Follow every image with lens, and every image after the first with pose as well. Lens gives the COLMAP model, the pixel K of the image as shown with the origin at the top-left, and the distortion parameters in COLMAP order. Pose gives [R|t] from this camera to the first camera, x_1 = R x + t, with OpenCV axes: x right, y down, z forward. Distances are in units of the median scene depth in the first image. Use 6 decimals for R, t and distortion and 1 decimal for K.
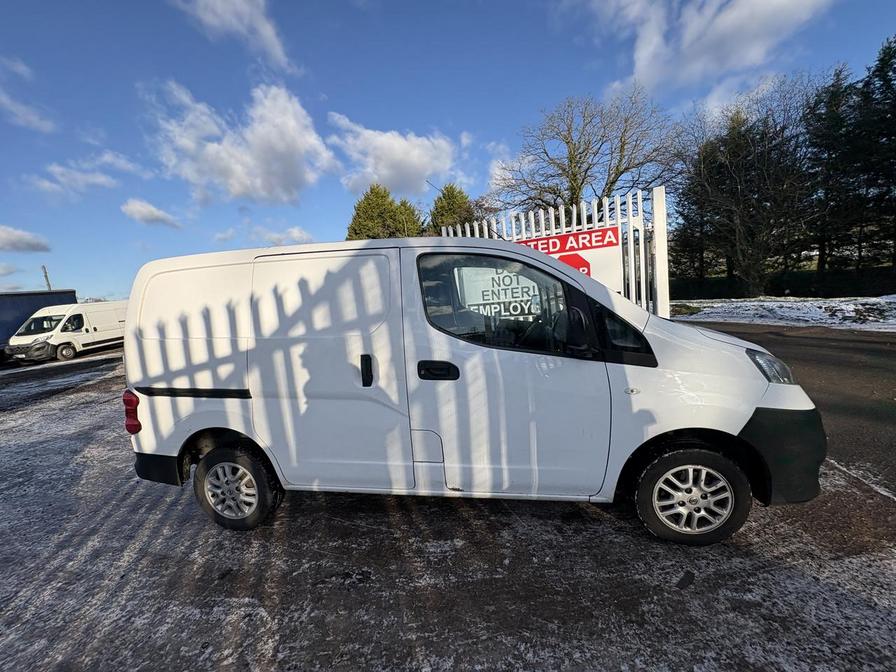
lens RADIAL K [[356.3, 0, 448.0], [0, 356.3, 336.0], [0, 0, 1]] dist [-0.000353, 0.000278]
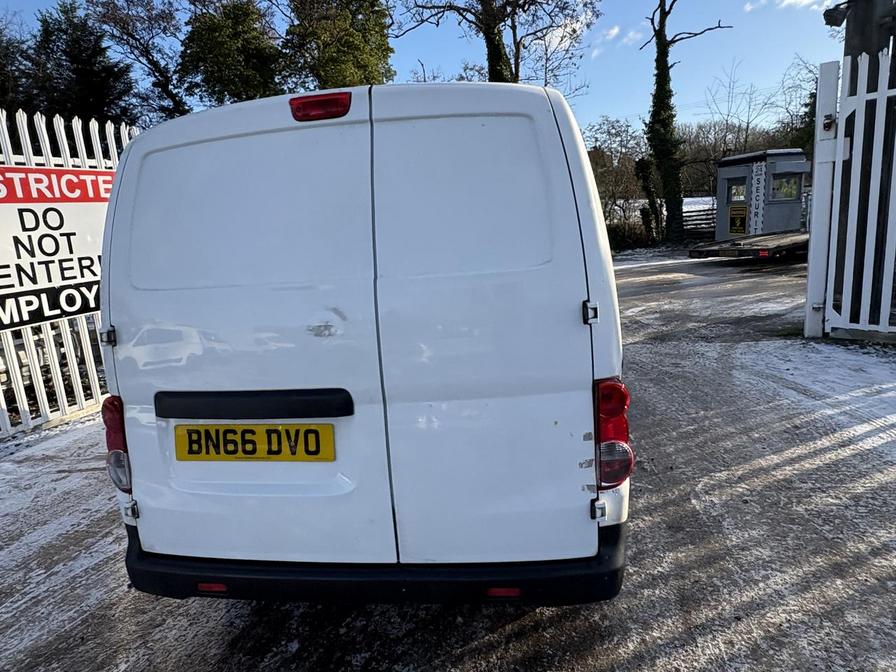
lens RADIAL K [[565.0, 0, 454.3], [0, 565.0, 340.9], [0, 0, 1]] dist [0.001612, 0.000165]
pose [[-0.024864, -0.116602, 0.992867, -1.641547], [0.206727, 0.971108, 0.119223, -0.010847], [-0.978083, 0.208217, -0.000041, 1.245690]]
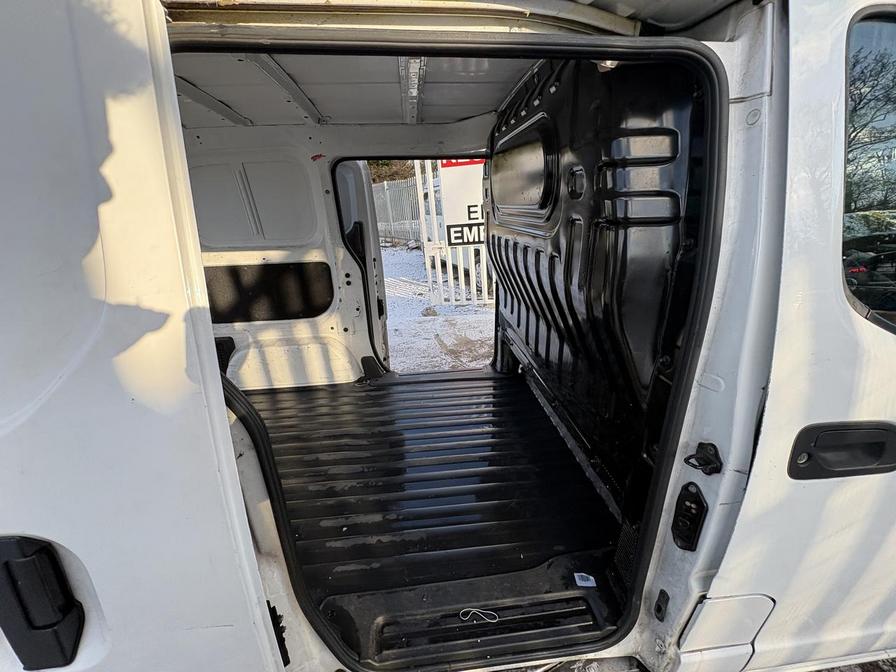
lens RADIAL K [[359.2, 0, 449.5], [0, 359.2, 338.7], [0, 0, 1]] dist [0.000094, -0.000112]
pose [[0.963499, -0.069444, 0.258548, -0.396076], [0.010558, 0.974876, 0.222496, -0.068178], [-0.267503, -0.211645, 0.940026, 0.705927]]
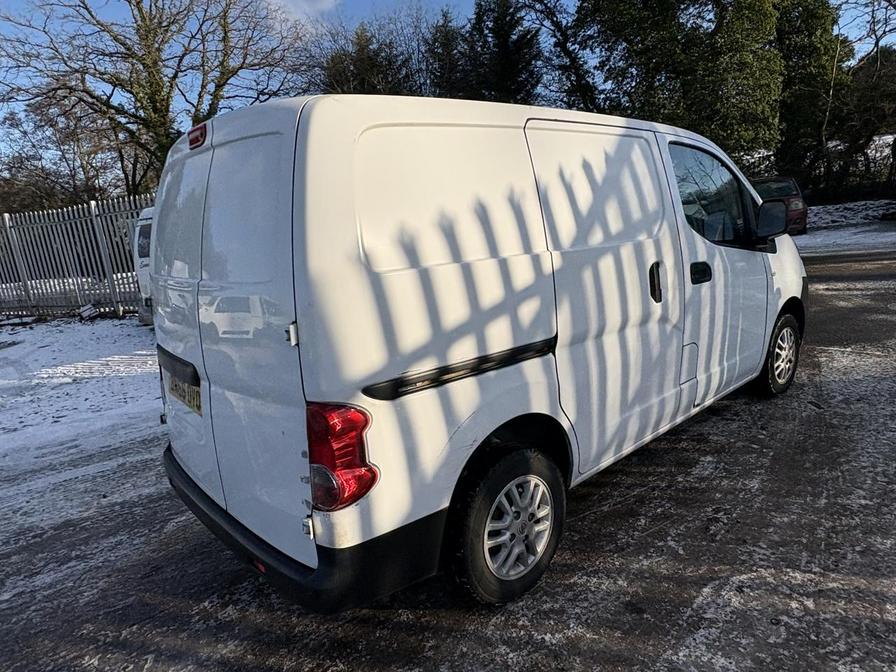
lens RADIAL K [[566.0, 0, 448.0], [0, 566.0, 336.0], [0, 0, 1]] dist [-0.001863, 0.001964]
pose [[0.633156, -0.150489, 0.759254, -1.368030], [0.145882, 0.986539, 0.073885, 0.048627], [-0.760153, 0.063981, 0.646587, 0.495370]]
